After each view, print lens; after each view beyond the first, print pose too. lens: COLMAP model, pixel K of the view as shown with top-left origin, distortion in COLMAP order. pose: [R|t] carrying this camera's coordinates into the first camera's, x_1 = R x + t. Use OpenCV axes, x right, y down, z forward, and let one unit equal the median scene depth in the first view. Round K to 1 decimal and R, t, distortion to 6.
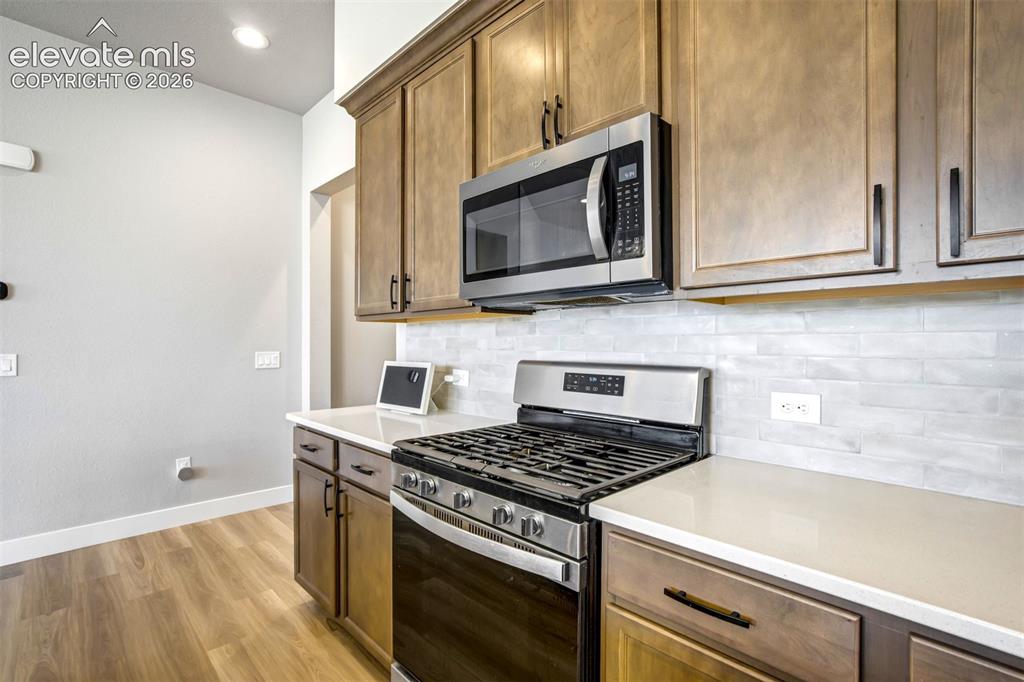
lens RADIAL K [[481.0, 0, 516.5], [0, 481.0, 345.1], [0, 0, 1]] dist [-0.043797, 0.018387]
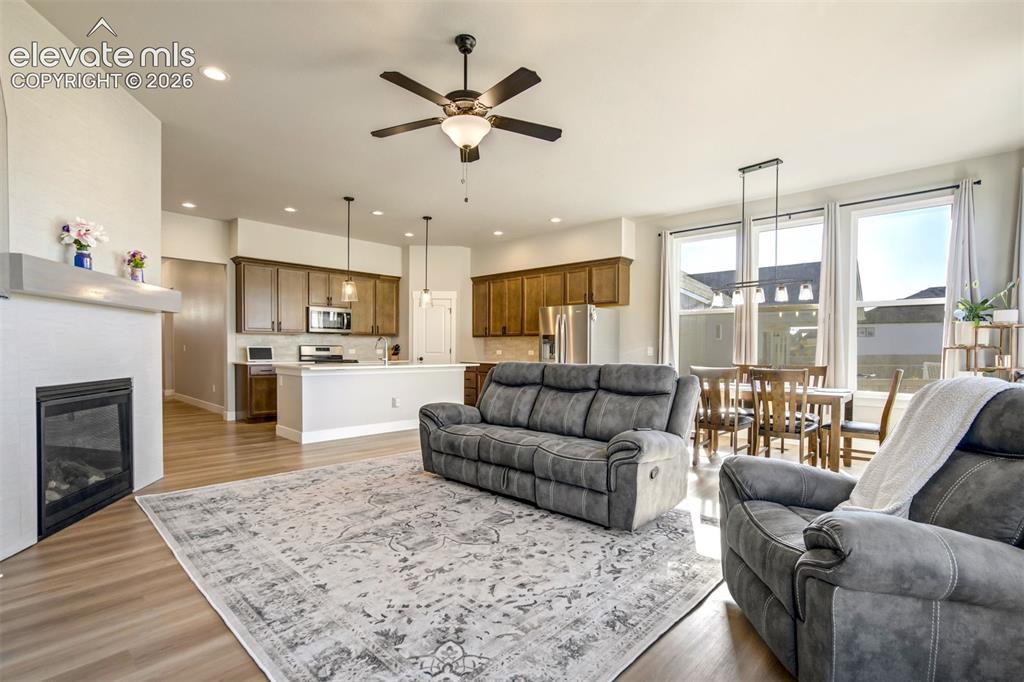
lens RADIAL K [[480.0, 0, 518.5], [0, 480.0, 359.7], [0, 0, 1]] dist [-0.042120, 0.000474]
pose [[-0.037788, -0.022231, 0.999038, -4.280358], [-0.004579, 0.999746, 0.022073, 0.059866], [-0.999275, -0.003740, -0.037881, -0.752608]]
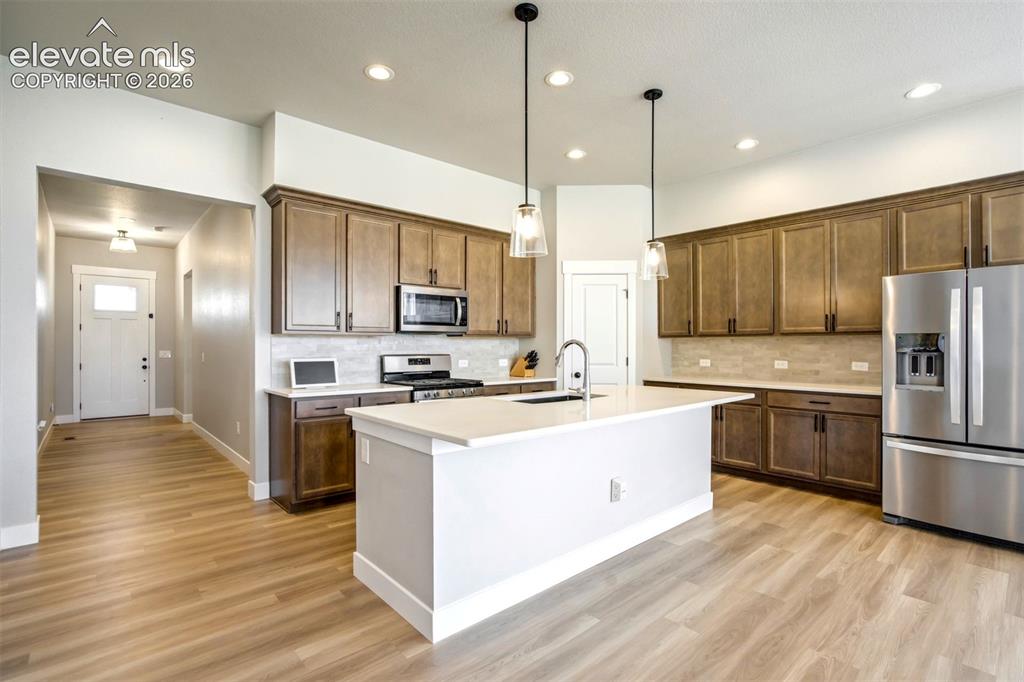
lens RADIAL K [[481.0, 0, 516.5], [0, 481.0, 345.1], [0, 0, 1]] dist [-0.043797, 0.018387]
pose [[0.051706, 0.001968, 0.998660, -2.351501], [0.001833, 0.999996, -0.002066, -0.009642], [-0.998661, 0.001937, 0.051702, 0.229131]]
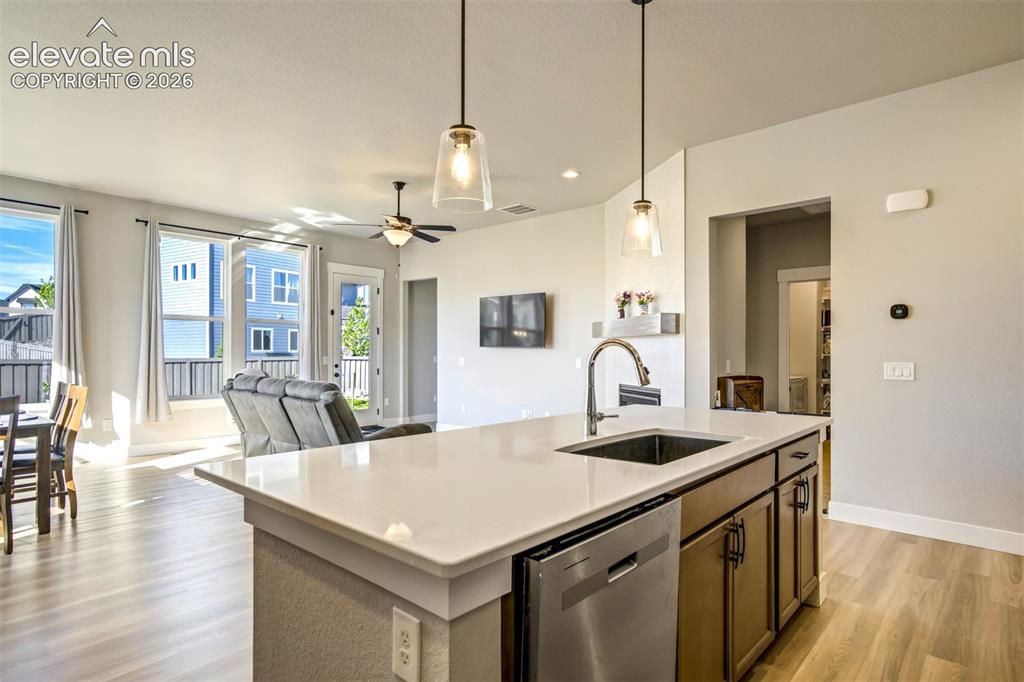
lens RADIAL K [[546.5, 0, 521.5], [0, 546.5, 343.8], [0, 0, 1]] dist [0.003371, 0.001114]
pose [[0.061631, -0.015180, -0.997984, 0.371936], [-0.004965, 0.999867, -0.015515, -0.003465], [0.998087, 0.005911, 0.061548, -0.134224]]
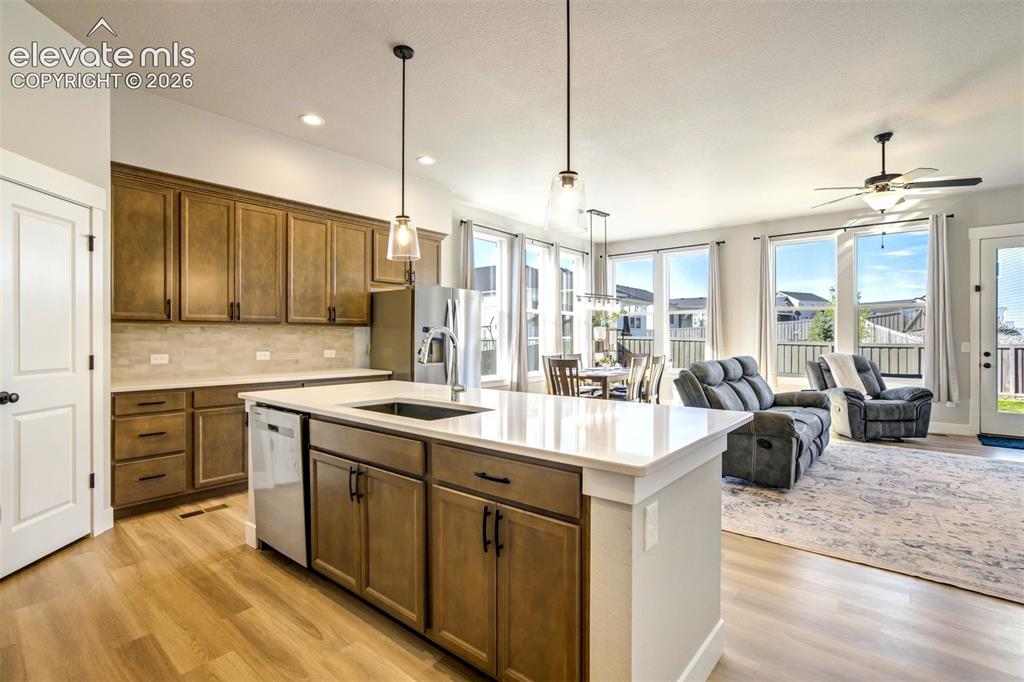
lens RADIAL K [[477.6, 0, 516.4], [0, 477.6, 337.0], [0, 0, 1]] dist [-0.034832, 0.018152]
pose [[-0.995594, 0.000295, -0.093770, -0.788809], [0.000028, 0.999996, 0.002851, -0.007958], [0.093770, 0.002836, -0.995590, 1.401710]]
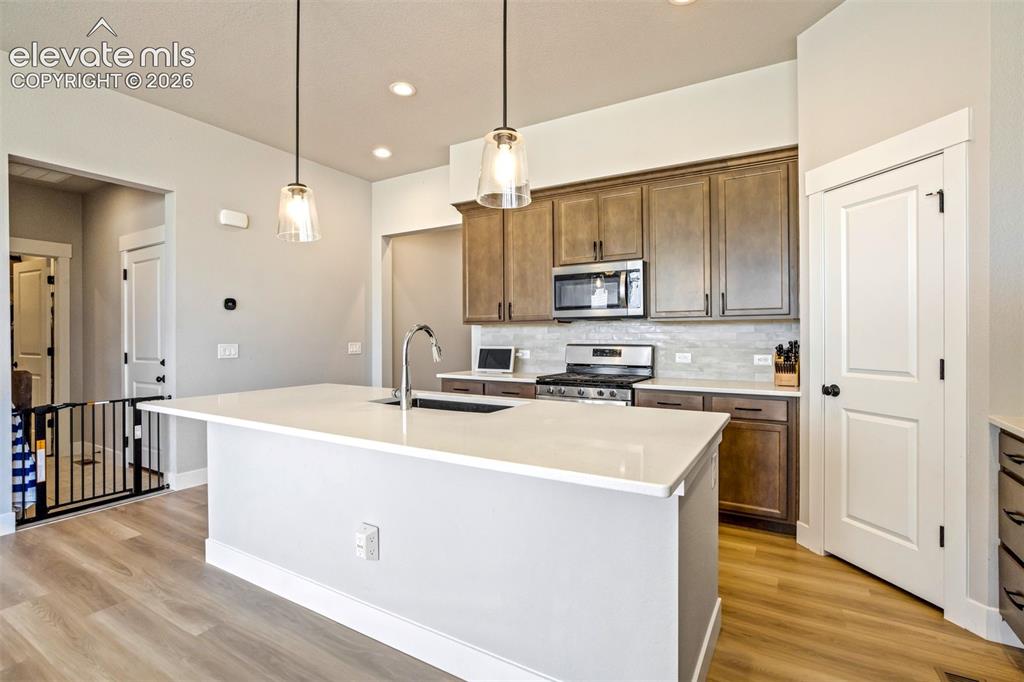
lens RADIAL K [[482.4, 0, 516.3], [0, 482.4, 337.0], [0, 0, 1]] dist [-0.044387, 0.022713]
pose [[0.967968, -0.003246, 0.251052, -0.779904], [0.004065, 0.999988, -0.002743, 0.004311], [-0.251040, 0.003676, 0.967970, -1.086672]]
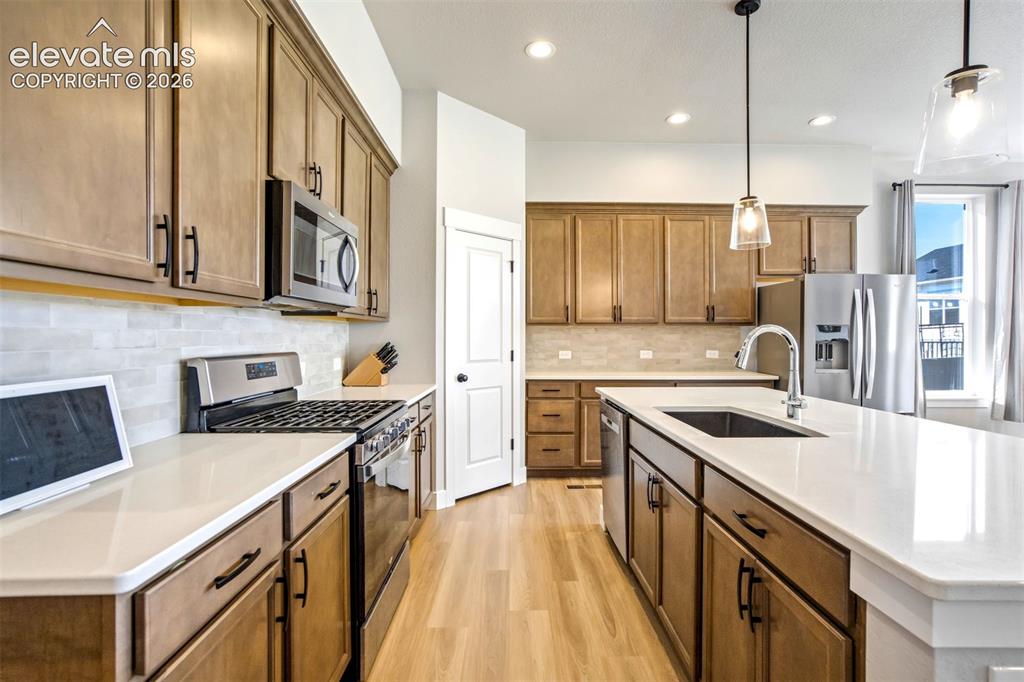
lens RADIAL K [[482.4, 0, 516.3], [0, 482.4, 337.0], [0, 0, 1]] dist [-0.044387, 0.022713]
pose [[-0.716736, -0.002066, 0.697341, -1.032769], [0.000494, 0.999994, 0.003470, -0.009404], [-0.697344, 0.002831, -0.716731, 1.238538]]
